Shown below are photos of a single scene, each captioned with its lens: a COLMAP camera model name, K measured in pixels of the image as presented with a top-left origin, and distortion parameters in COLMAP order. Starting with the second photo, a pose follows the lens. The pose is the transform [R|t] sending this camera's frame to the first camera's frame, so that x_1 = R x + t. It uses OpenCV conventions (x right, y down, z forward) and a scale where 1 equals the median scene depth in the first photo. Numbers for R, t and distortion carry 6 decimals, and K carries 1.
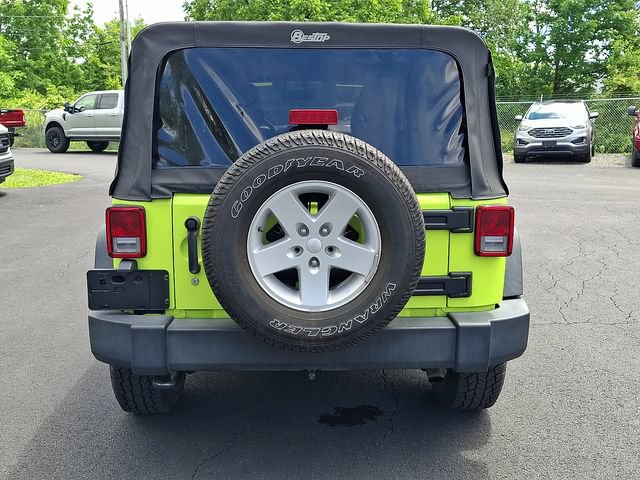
lens RADIAL K [[667.8, 0, 326.9], [0, 667.8, 243.3], [0, 0, 1]] dist [0.154343, -0.354400]
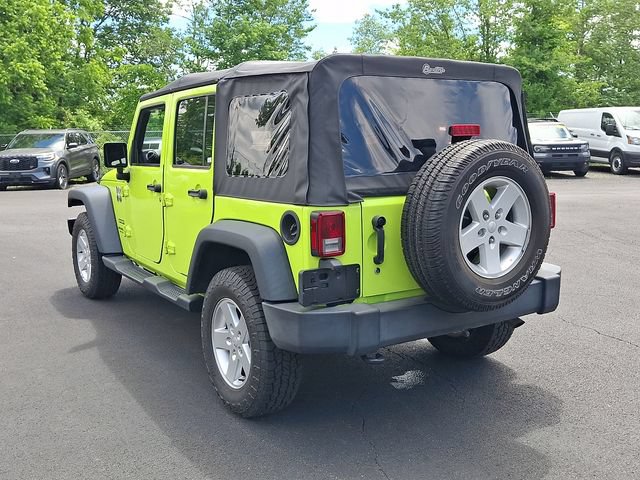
lens RADIAL K [[669.7, 0, 320.0], [0, 669.7, 240.0], [0, 0, 1]] dist [0.149138, -0.360866]
pose [[0.851521, -0.092290, 0.516135, -0.899800], [0.116477, 0.993086, -0.014591, 0.007972], [-0.511219, 0.072542, 0.856383, 0.037865]]
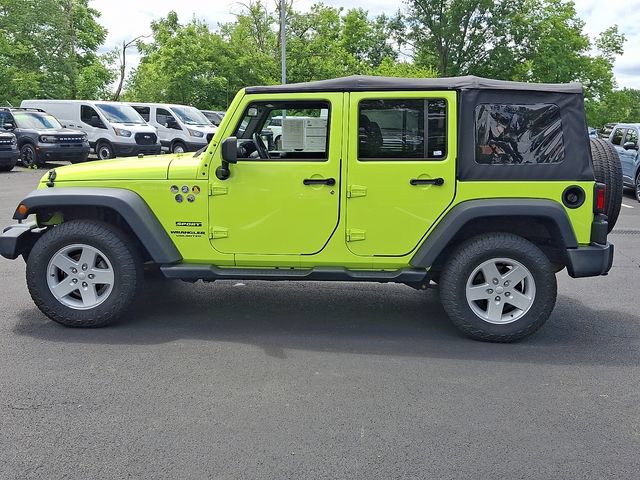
lens RADIAL K [[669.7, 0, 320.0], [0, 669.7, 240.0], [0, 0, 1]] dist [0.149138, -0.360866]
pose [[0.045736, -0.168468, 0.984646, -2.142574], [0.181970, 0.970590, 0.157611, -0.330373], [-0.982240, 0.171967, 0.075047, 1.622584]]
